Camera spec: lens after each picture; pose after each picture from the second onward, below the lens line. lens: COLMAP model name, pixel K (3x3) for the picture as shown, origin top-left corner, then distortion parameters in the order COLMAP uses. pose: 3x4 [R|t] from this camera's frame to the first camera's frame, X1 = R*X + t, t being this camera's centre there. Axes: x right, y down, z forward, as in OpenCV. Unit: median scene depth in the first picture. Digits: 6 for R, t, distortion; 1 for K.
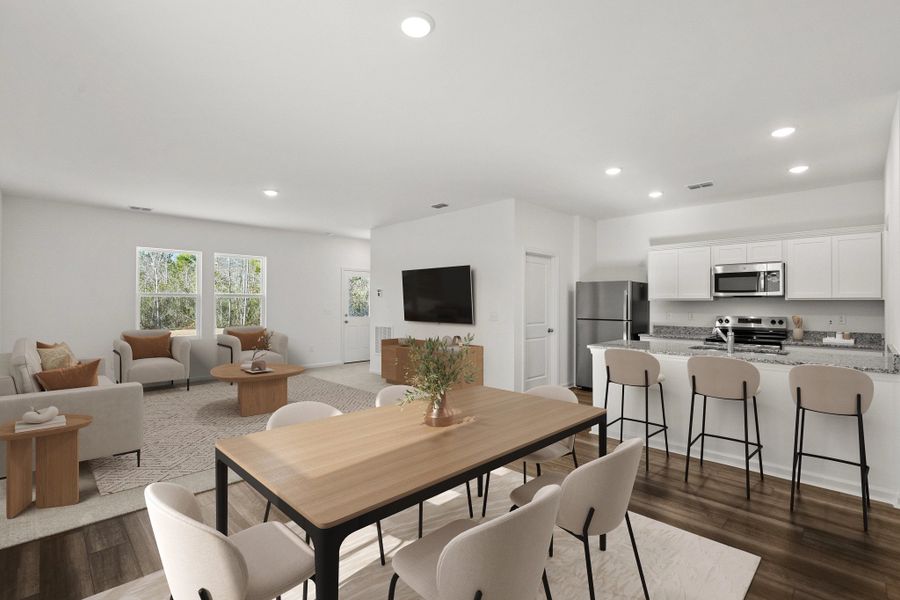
lens RADIAL K [[416.0, 0, 453.6], [0, 416.0, 305.5], [0, 0, 1]] dist [0.000477, 0.000083]
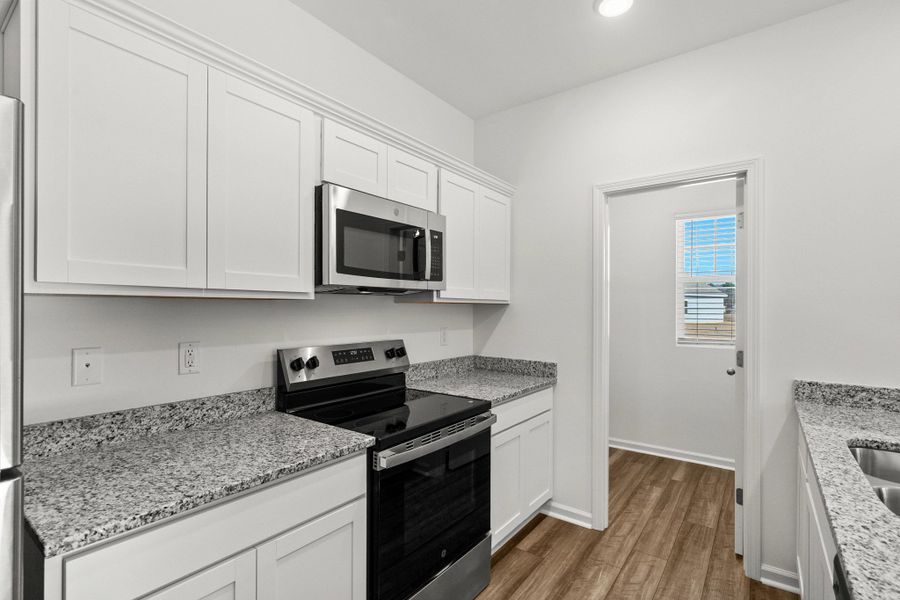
lens RADIAL K [[416.0, 0, 453.6], [0, 416.0, 305.5], [0, 0, 1]] dist [0.000477, 0.000083]
pose [[-0.143284, 0.002639, 0.989678, 0.317304], [-0.002596, 0.999992, -0.003042, -0.008201], [-0.989678, -0.003005, -0.143276, 0.962218]]
